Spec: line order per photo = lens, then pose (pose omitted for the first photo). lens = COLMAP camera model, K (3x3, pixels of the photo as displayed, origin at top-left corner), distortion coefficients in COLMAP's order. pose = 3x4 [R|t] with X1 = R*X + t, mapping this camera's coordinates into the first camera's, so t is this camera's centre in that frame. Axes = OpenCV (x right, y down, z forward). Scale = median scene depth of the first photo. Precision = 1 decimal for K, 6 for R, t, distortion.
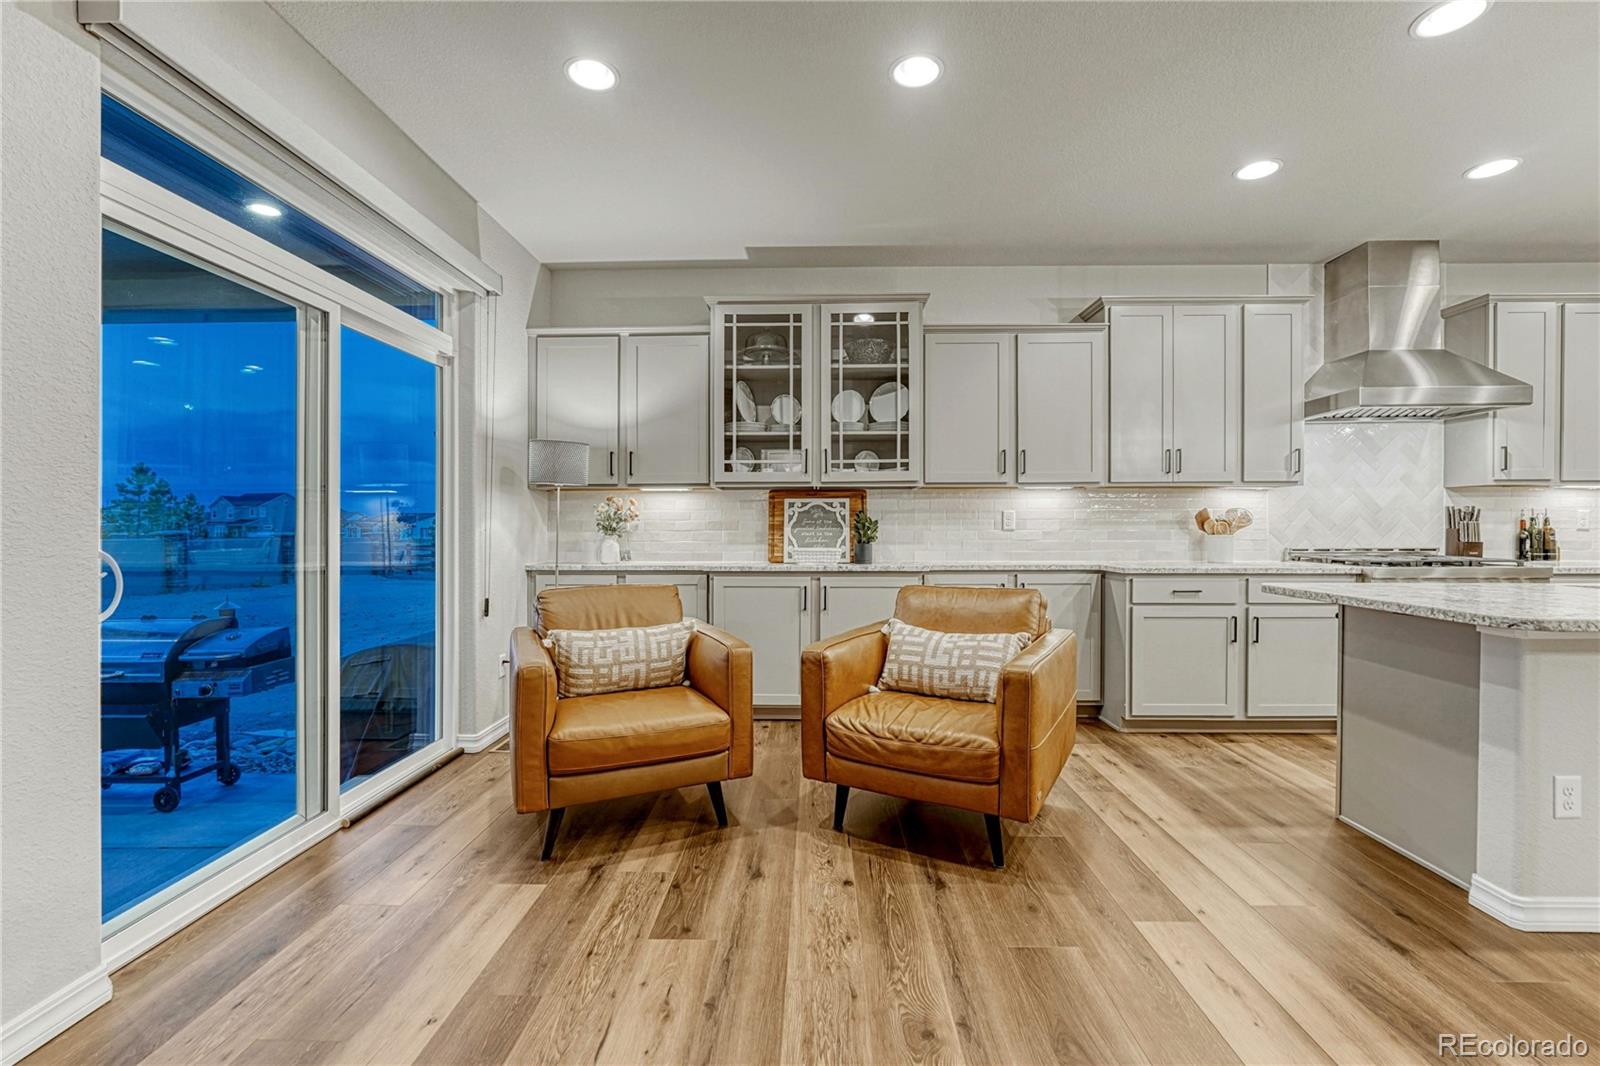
lens RADIAL K [[684.7, 0, 800.0], [0, 684.7, 533.0], [0, 0, 1]] dist [-0.012770, 0.000393]
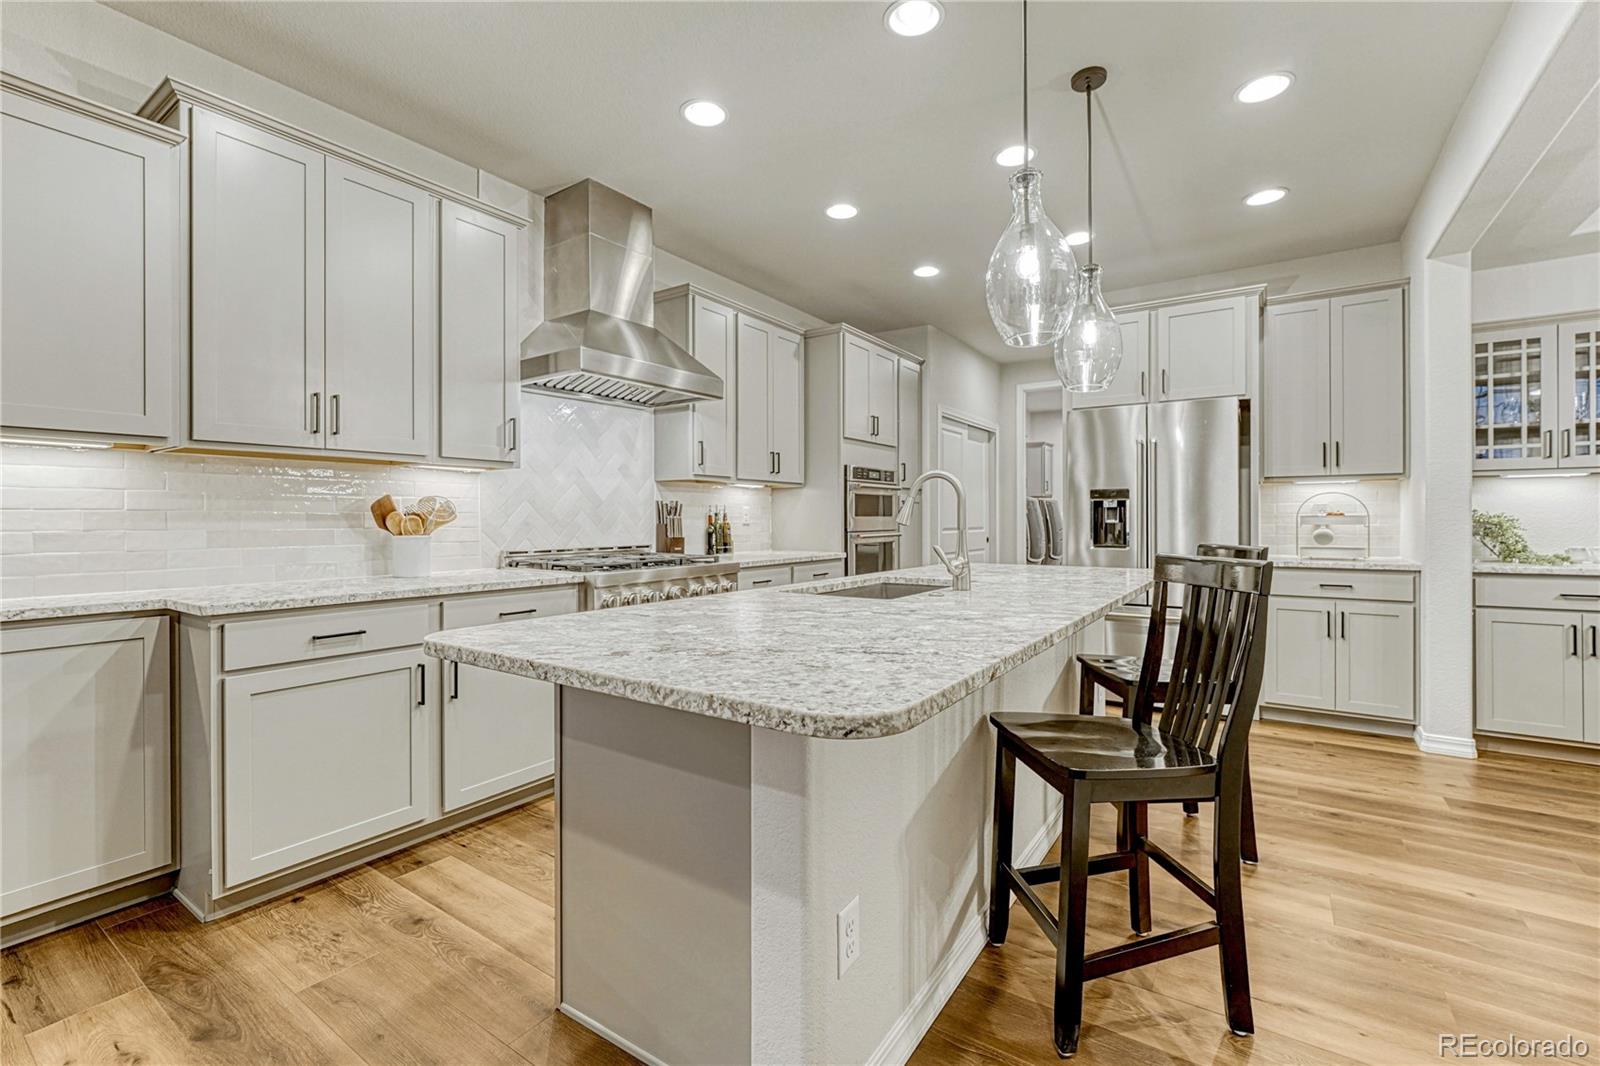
lens RADIAL K [[689.4, 0, 796.9], [0, 689.4, 521.3], [0, 0, 1]] dist [-0.002729, -0.000651]
pose [[0.546013, -0.001448, 0.837775, 0.268322], [0.009775, 0.999941, -0.004642, -0.004301], [-0.837719, 0.010723, 0.545996, 0.326728]]
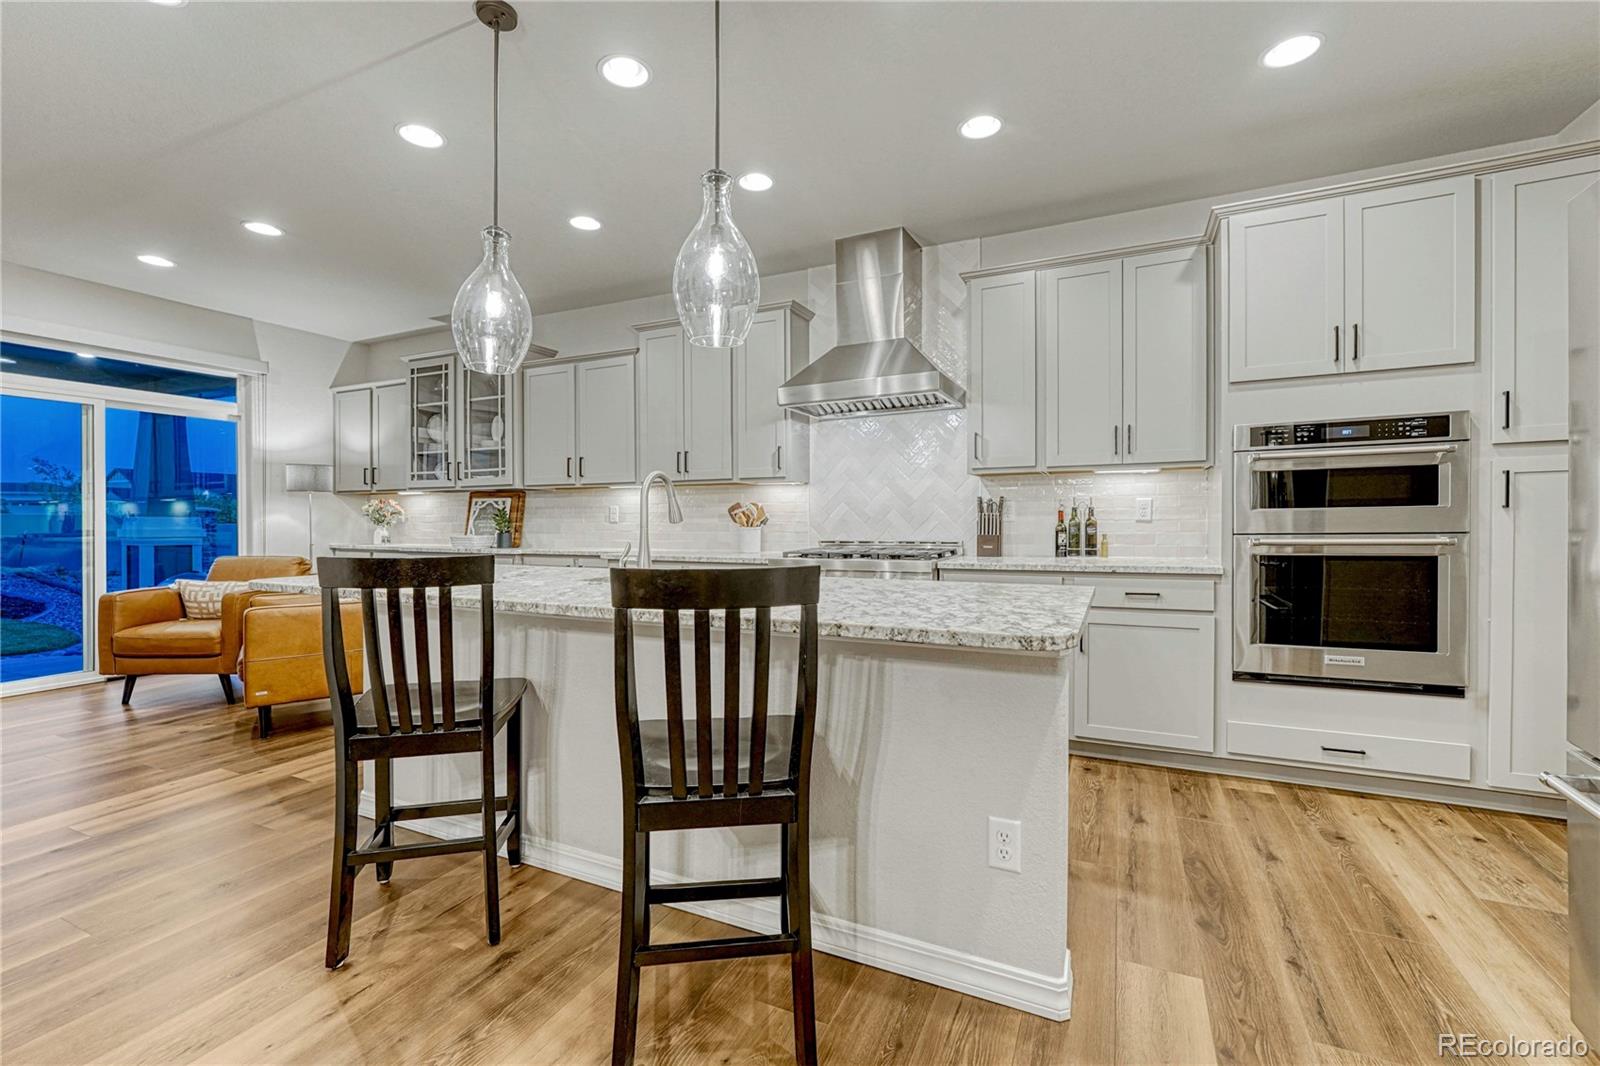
lens RADIAL K [[672.8, 0, 800.0], [0, 672.8, 533.0], [0, 0, 1]] dist [0.024788, 0.000092]
pose [[0.915098, 0.006683, -0.403175, 1.188296], [-0.003188, 0.999951, 0.009339, 0.003341], [0.403218, -0.007261, 0.915075, 0.039161]]
